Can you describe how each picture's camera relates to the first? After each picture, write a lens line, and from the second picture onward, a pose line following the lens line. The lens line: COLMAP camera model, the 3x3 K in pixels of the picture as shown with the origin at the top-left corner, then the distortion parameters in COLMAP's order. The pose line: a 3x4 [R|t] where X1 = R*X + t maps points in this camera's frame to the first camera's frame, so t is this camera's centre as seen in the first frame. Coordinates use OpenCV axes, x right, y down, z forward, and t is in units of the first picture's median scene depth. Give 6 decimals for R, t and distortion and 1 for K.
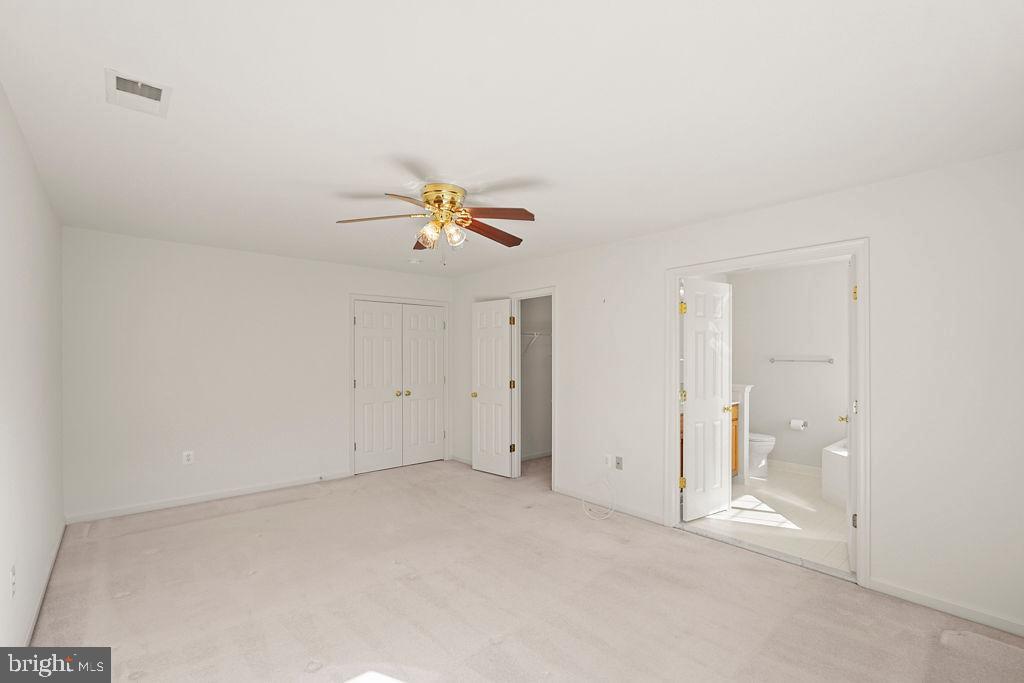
lens RADIAL K [[455.5, 0, 510.9], [0, 455.5, 353.6], [0, 0, 1]] dist [-0.000805, -0.000062]
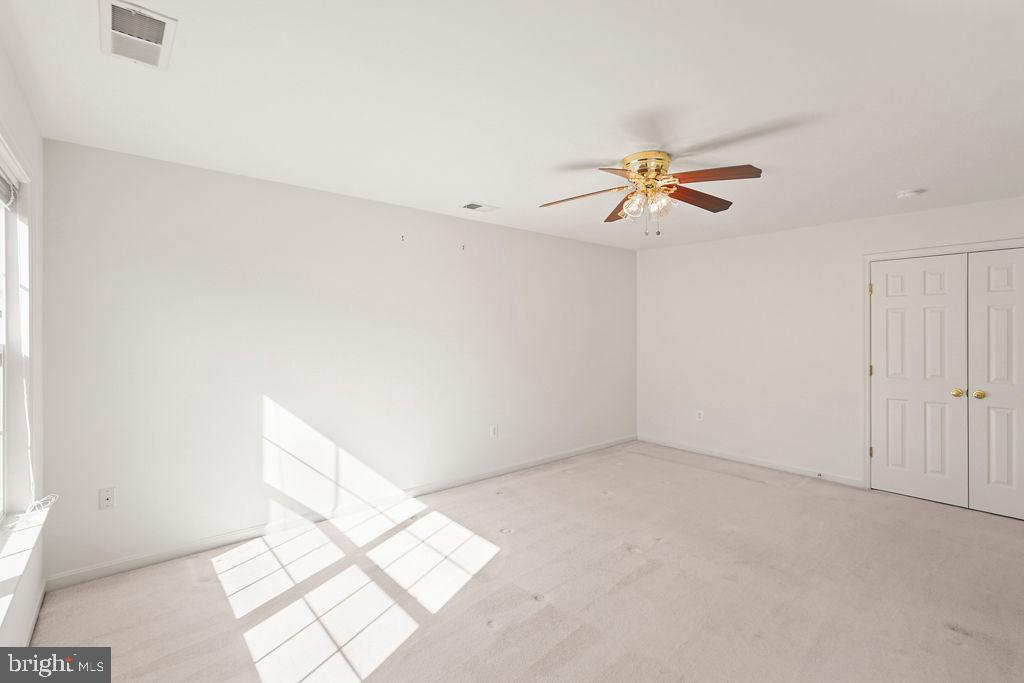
lens RADIAL K [[466.2, 0, 507.4], [0, 466.2, 336.9], [0, 0, 1]] dist [-0.000667, 0.000114]
pose [[-0.005366, 0.011101, -0.999924, 0.548478], [0.002277, 0.999936, 0.011089, -0.000435], [0.999983, -0.002217, -0.005391, 0.477702]]
